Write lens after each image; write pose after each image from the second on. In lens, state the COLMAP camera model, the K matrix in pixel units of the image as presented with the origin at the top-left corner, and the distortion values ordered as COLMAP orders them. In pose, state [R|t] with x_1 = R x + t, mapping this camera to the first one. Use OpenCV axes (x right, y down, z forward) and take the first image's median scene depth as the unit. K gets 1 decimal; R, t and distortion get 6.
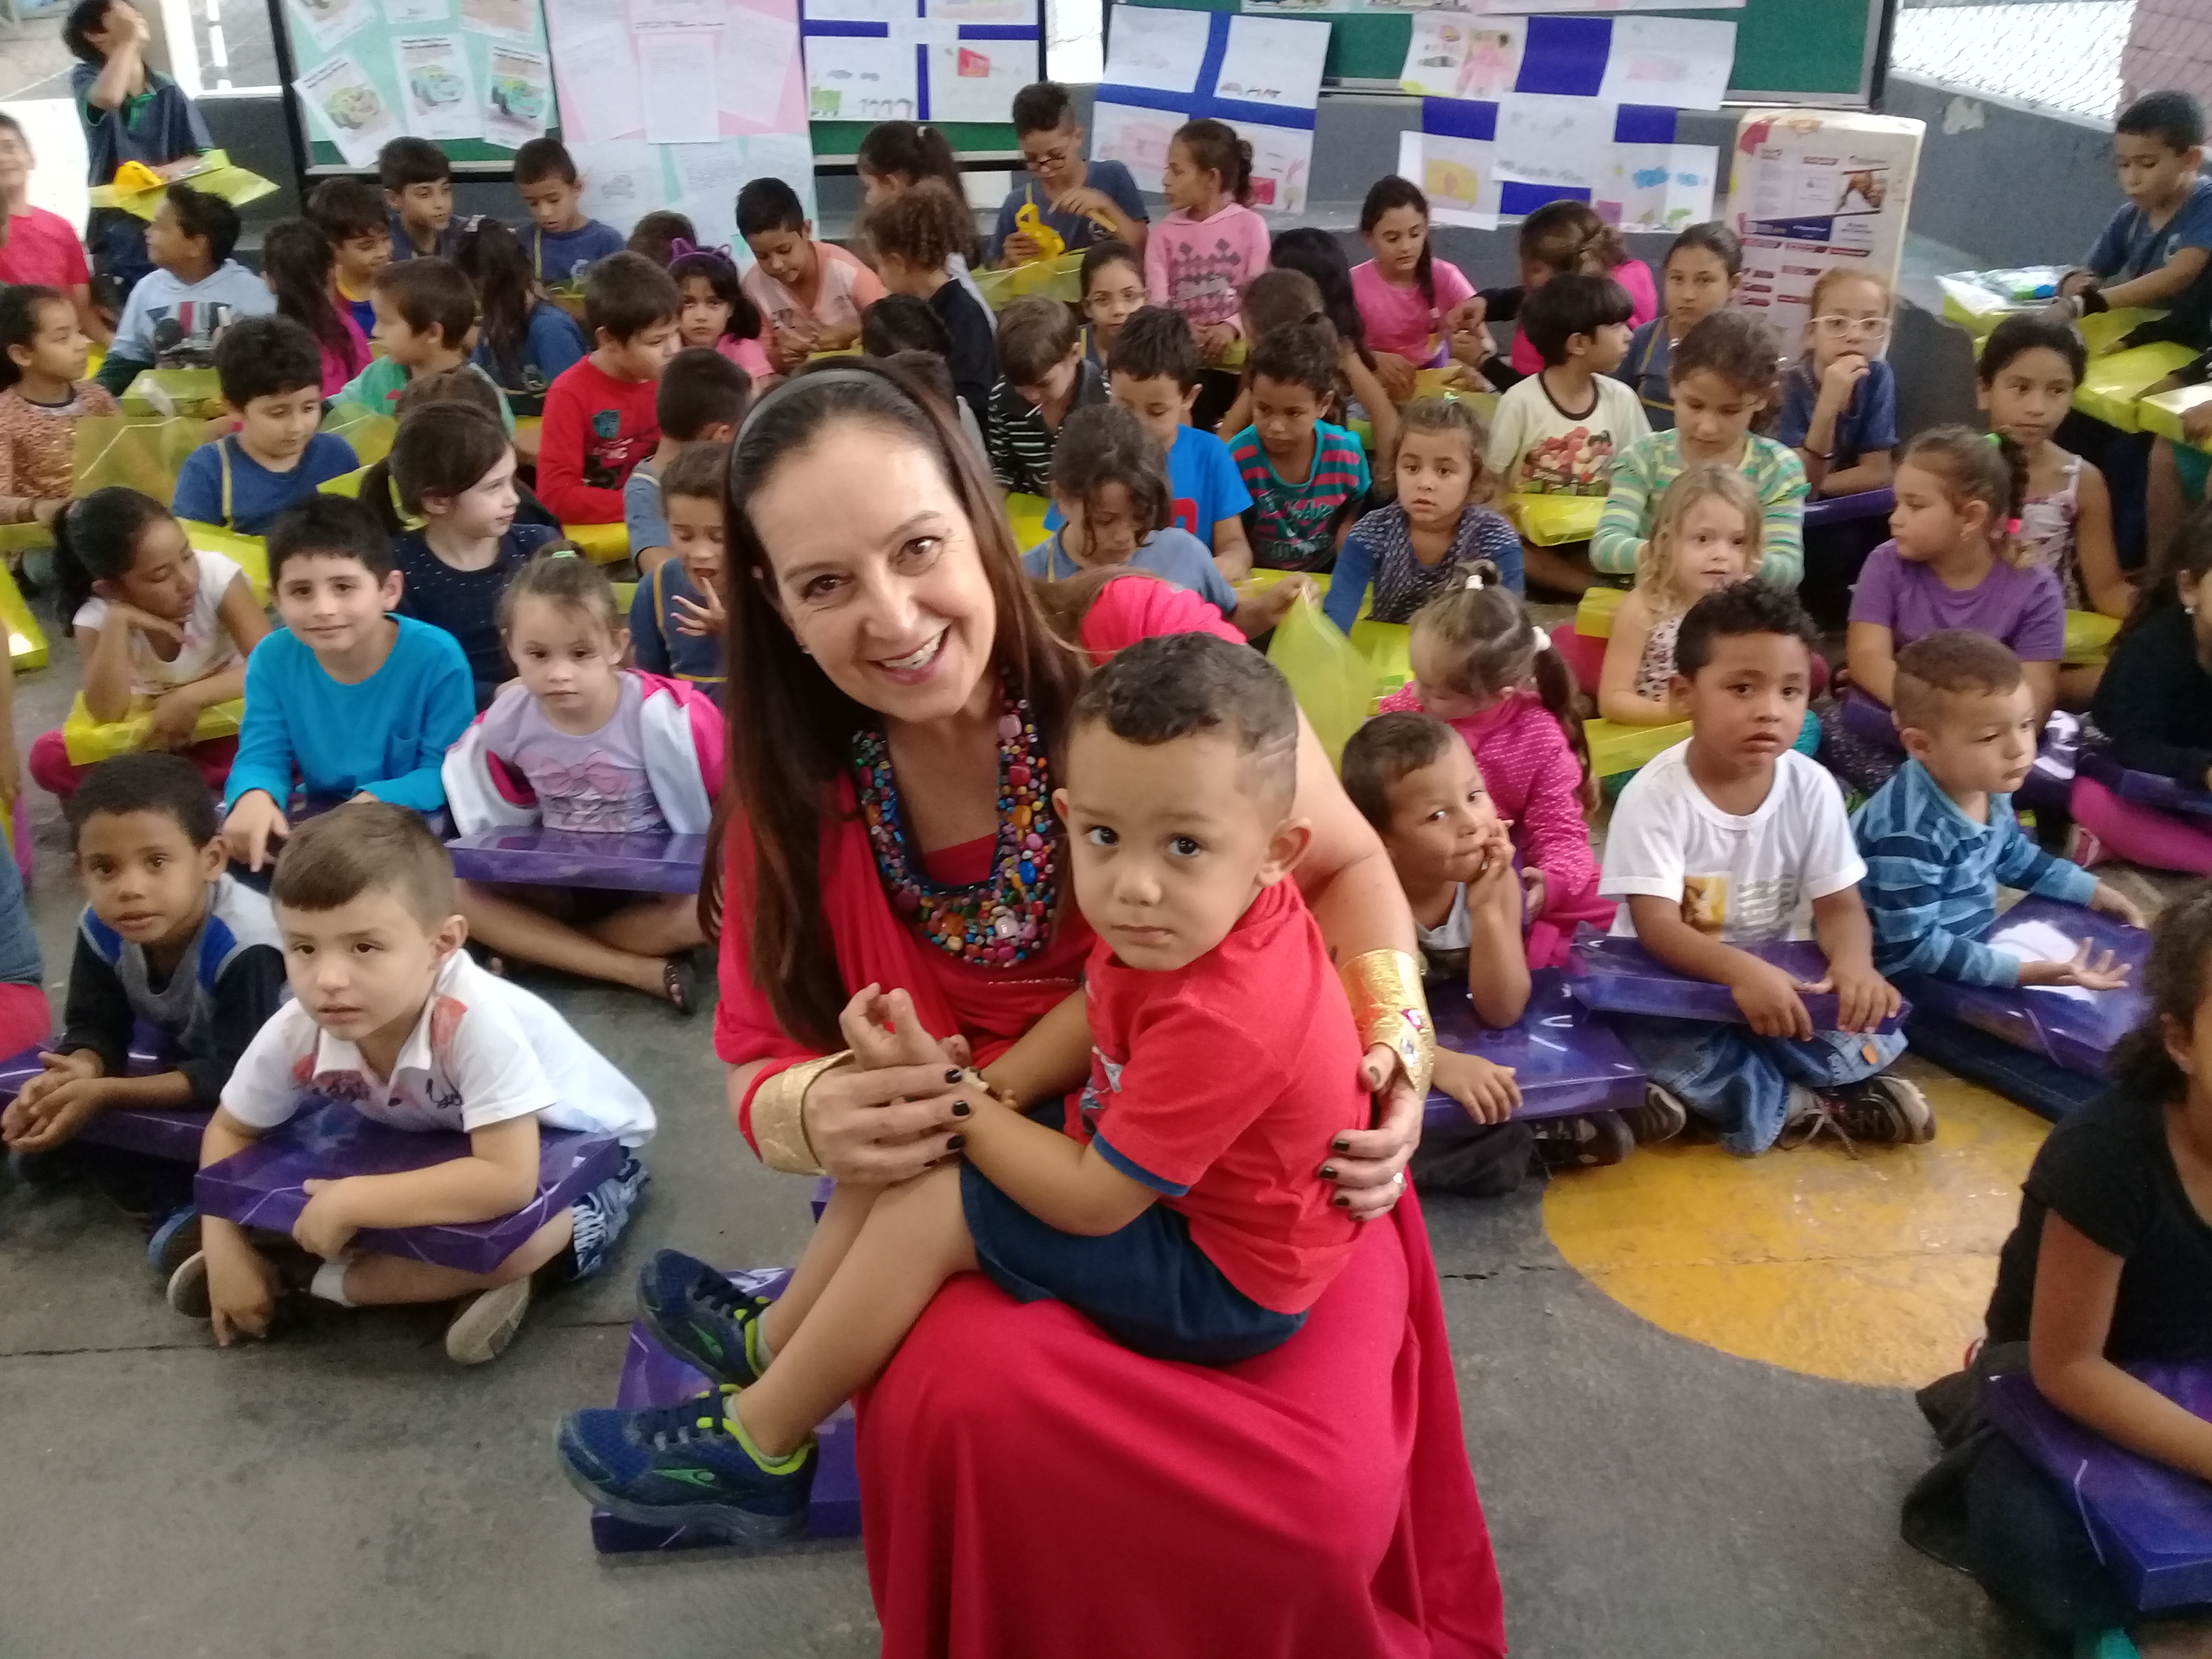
lens RADIAL K [[2132.5, 0, 1104.8], [0, 2132.5, 836.7], [0, 0, 1]] dist [0.036568, 0.000000]
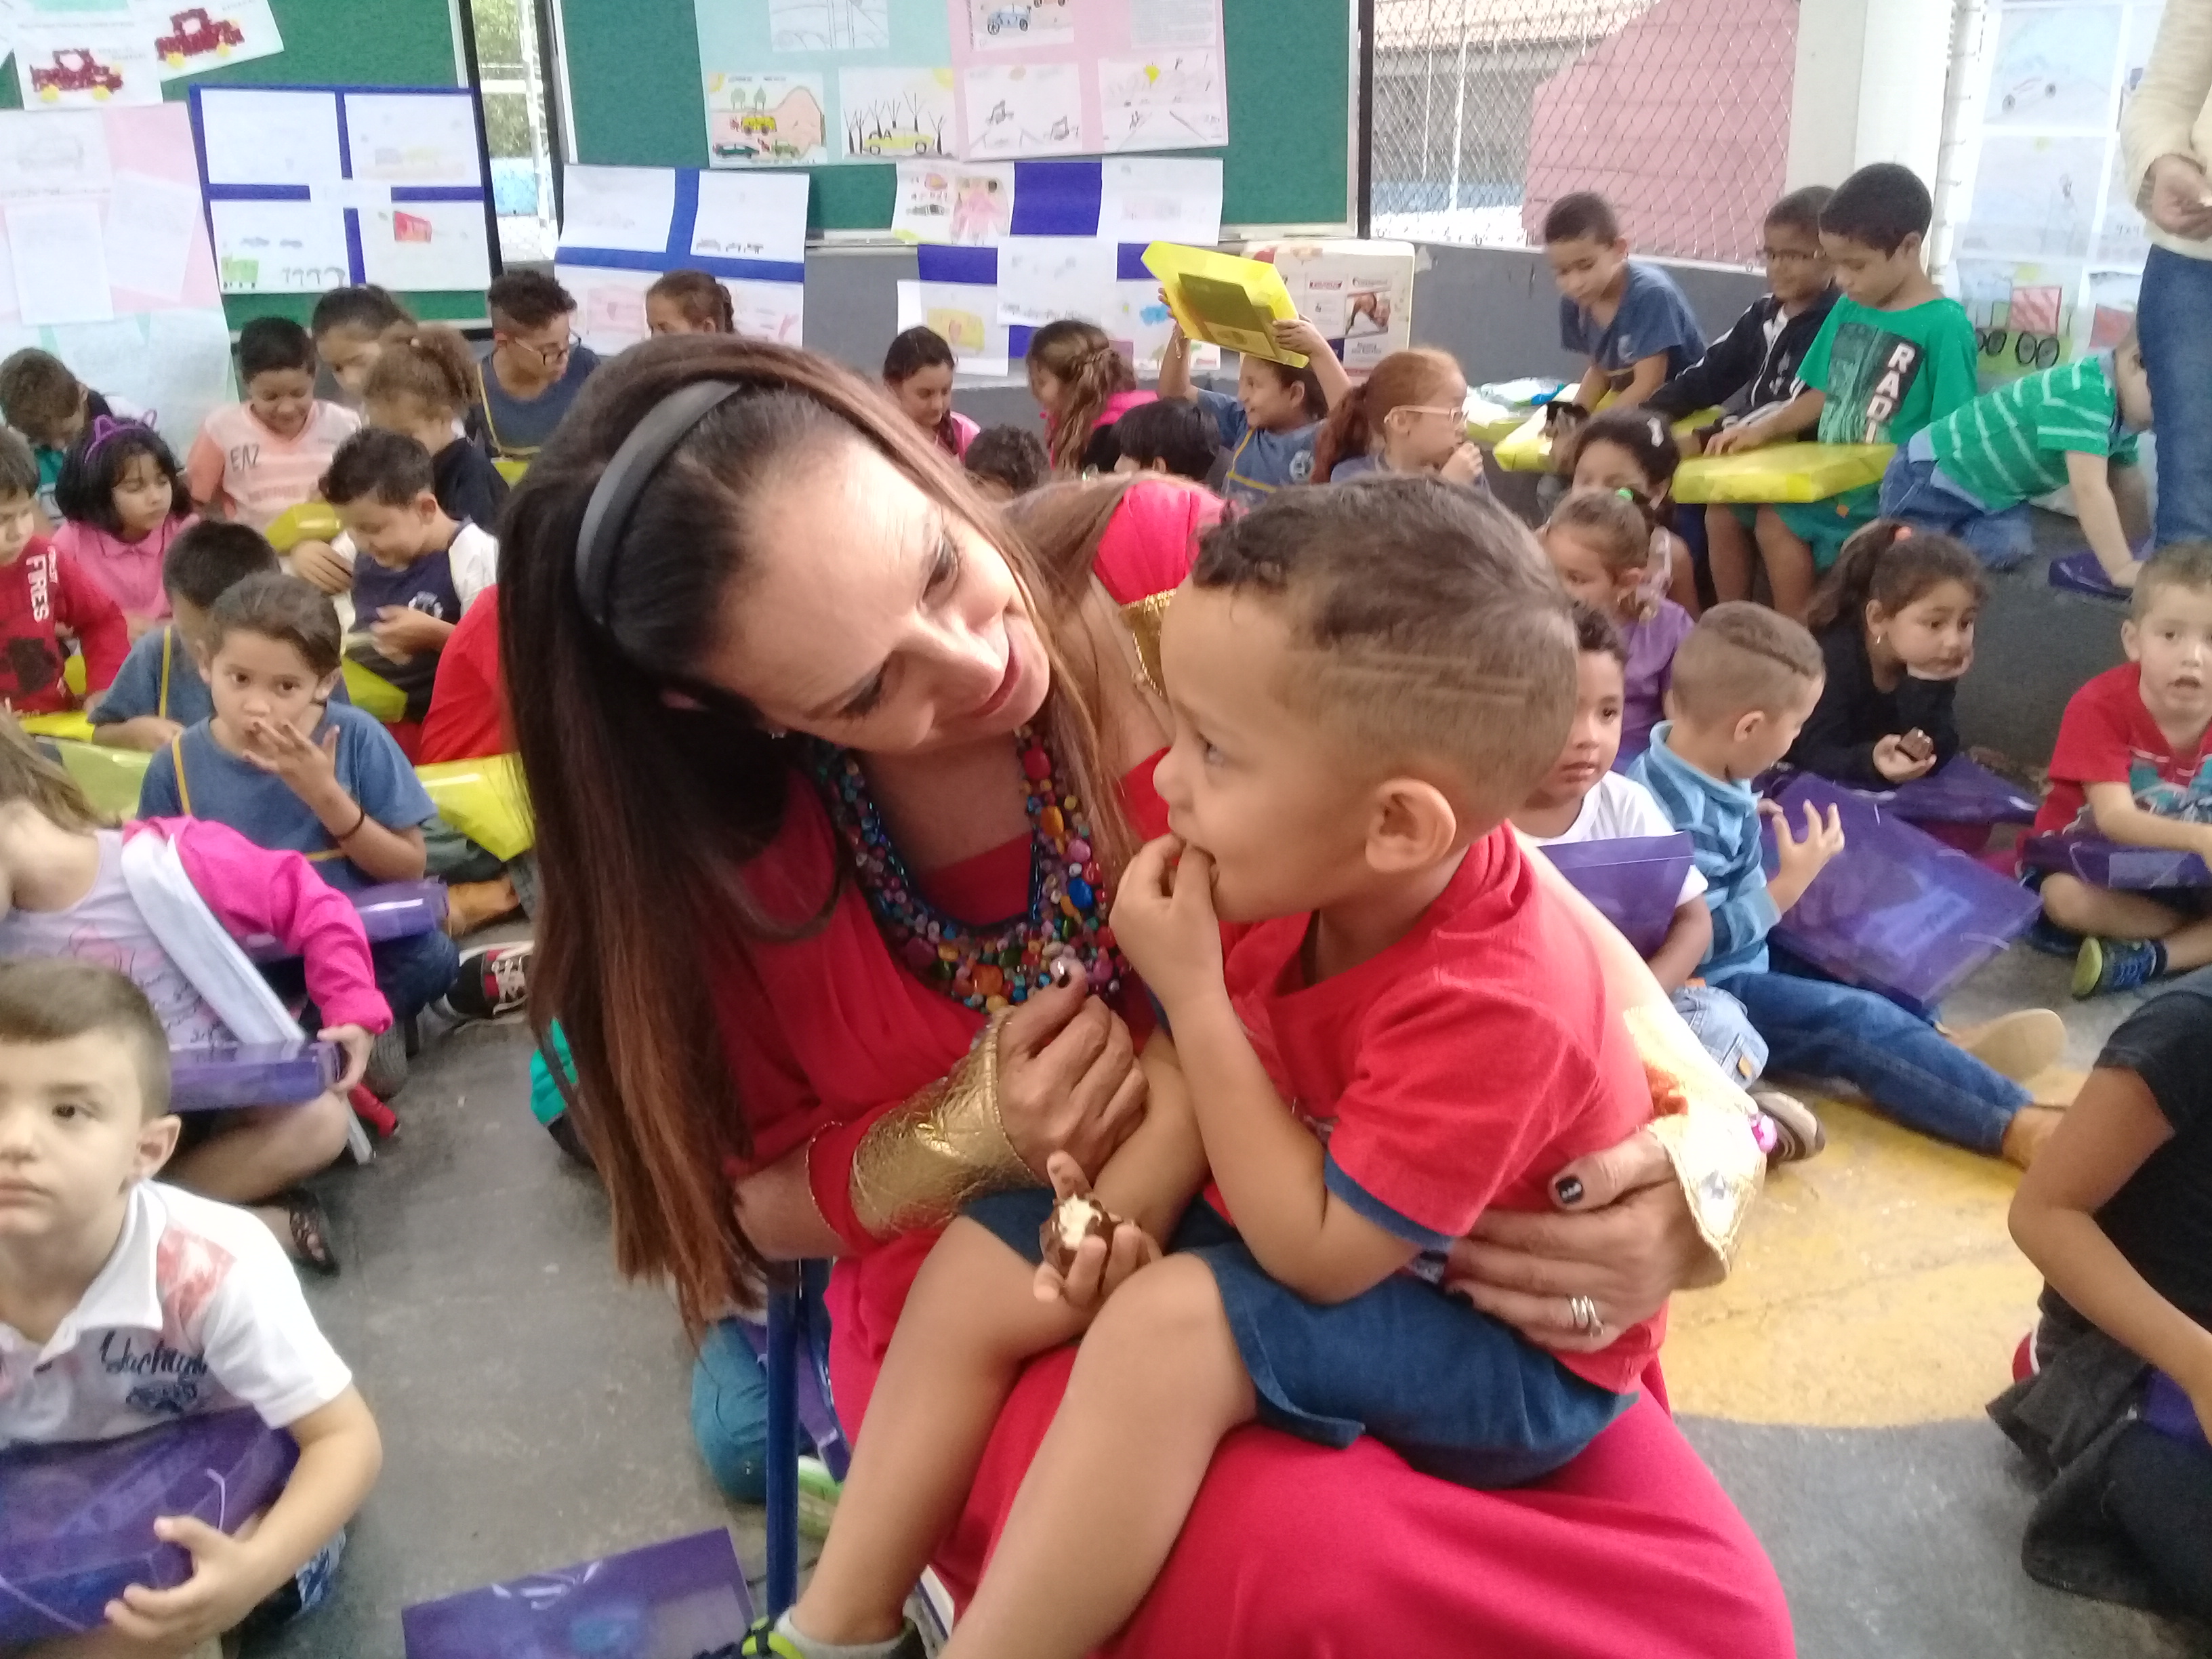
lens RADIAL K [[2132.5, 0, 1135.6], [0, 2132.5, 811.0], [0, 0, 1]] dist [0.036568, 0.000000]
pose [[0.948530, -0.104720, 0.298871, -0.074500], [0.141838, 0.984276, -0.105278, 0.021962], [-0.283147, 0.142250, 0.948469, 0.096382]]
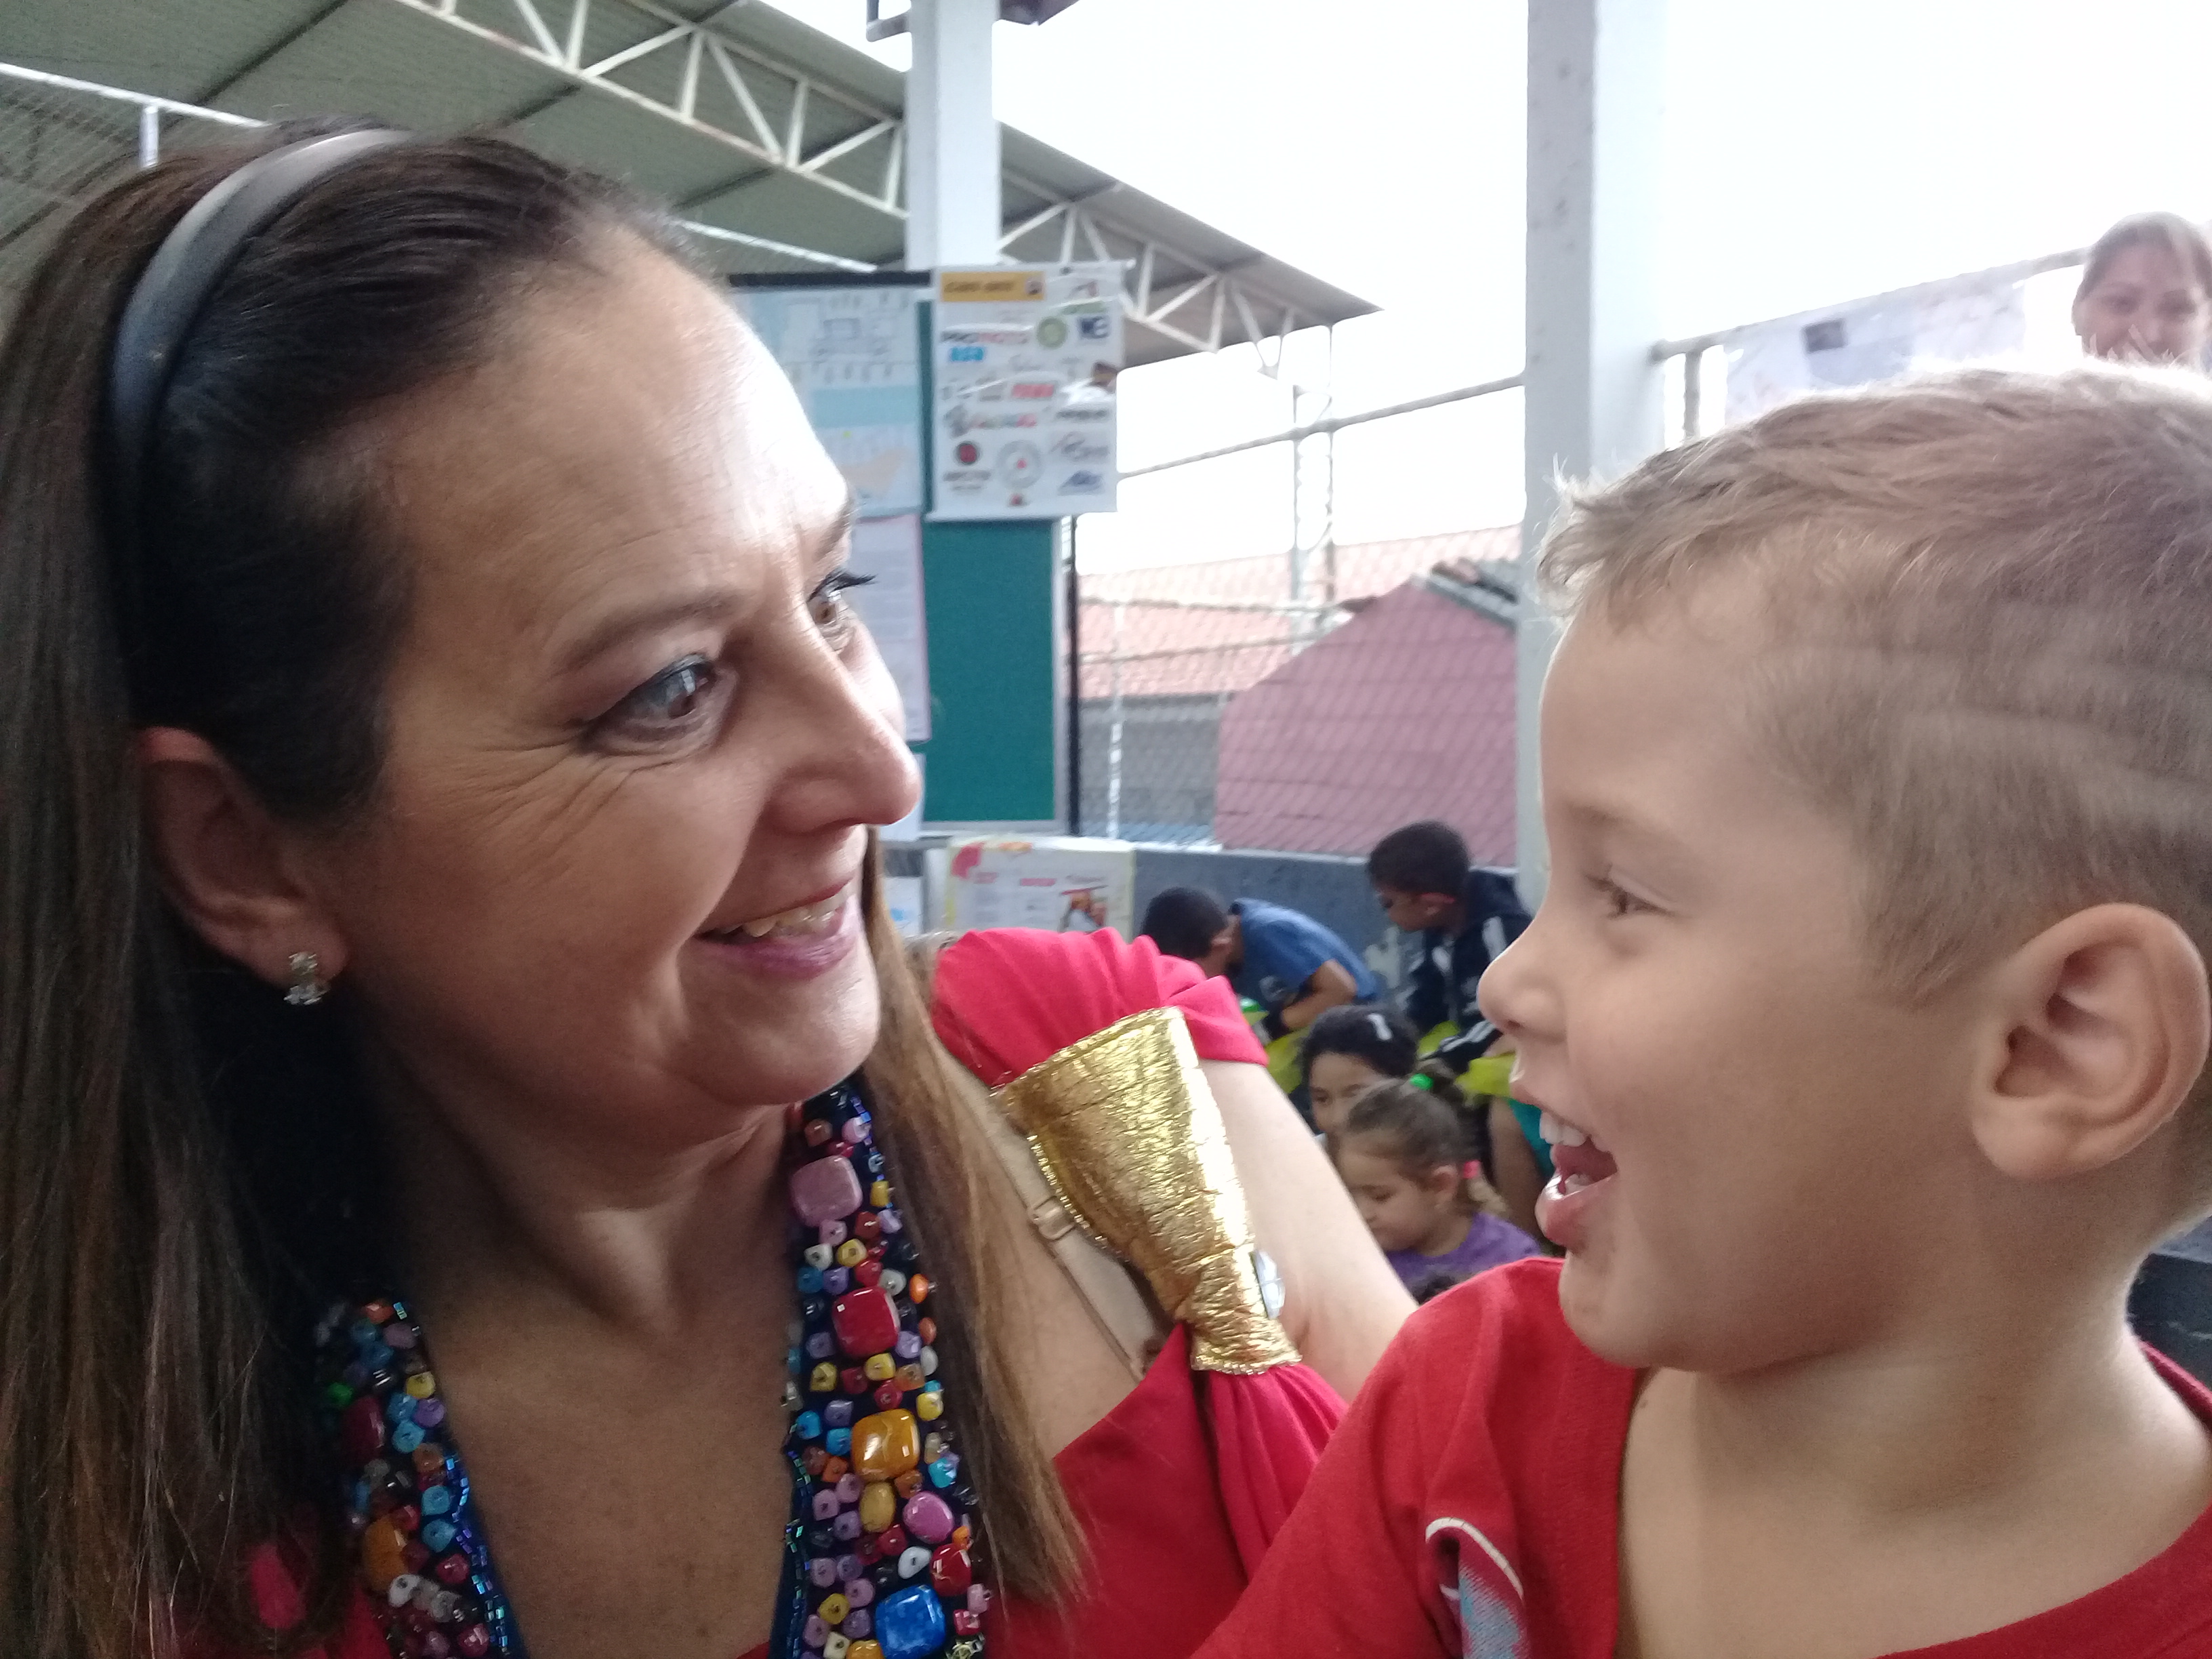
lens RADIAL K [[2132.5, 0, 1159.2], [0, 2132.5, 775.8], [0, 0, 1]] dist [0.036568, 0.000000]
pose [[0.882573, 0.008726, 0.470094, -0.051794], [0.197060, 0.900909, -0.386691, 0.011152], [-0.426886, 0.433920, 0.793399, 0.208803]]
